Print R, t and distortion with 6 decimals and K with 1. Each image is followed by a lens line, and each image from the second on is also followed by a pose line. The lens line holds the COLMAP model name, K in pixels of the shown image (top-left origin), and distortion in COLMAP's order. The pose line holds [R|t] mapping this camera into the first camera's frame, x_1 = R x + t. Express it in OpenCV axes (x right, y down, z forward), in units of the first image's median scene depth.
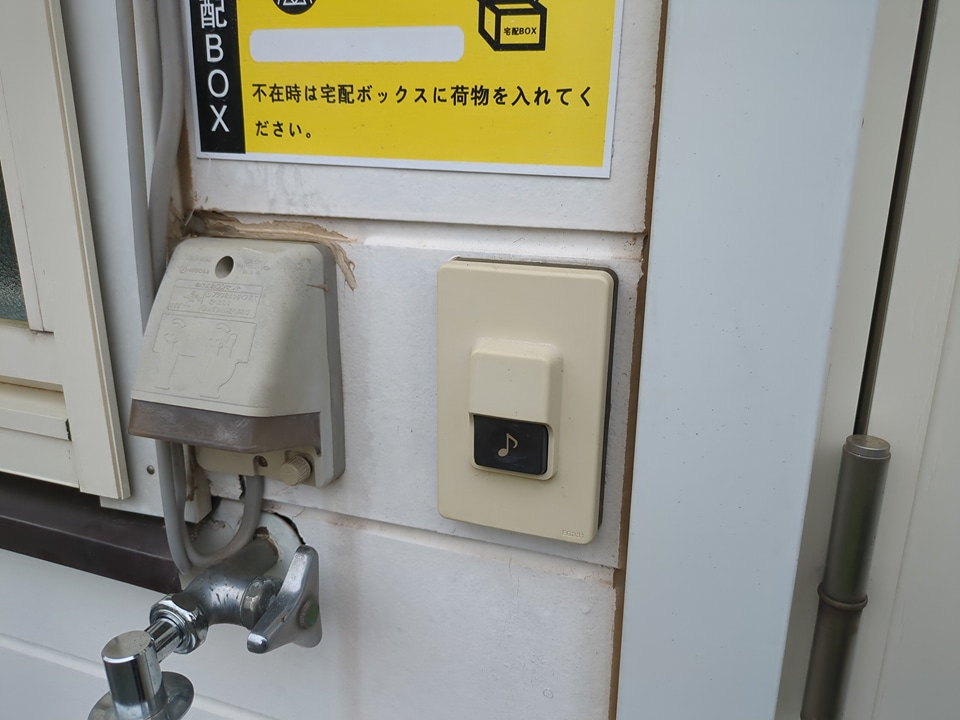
lens RADIAL K [[702.6, 0, 480.0], [0, 702.6, 360.0], [0, 0, 1]] dist [0.002230, 0.000810]
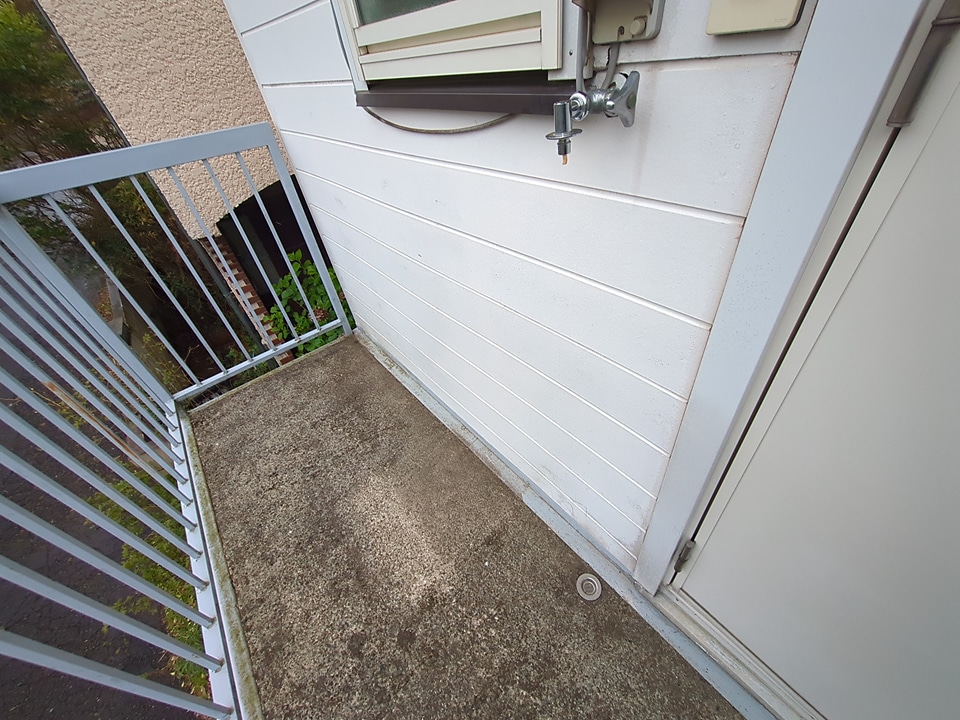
lens RADIAL K [[378.9, 0, 478.3], [0, 378.9, 355.0], [0, 0, 1]] dist [0.006322, 0.000207]
pose [[0.847707, 0.243890, -0.471074, 0.121576], [-0.018482, 0.901079, 0.433260, 0.527843], [0.530143, -0.358571, 0.768359, -0.524683]]
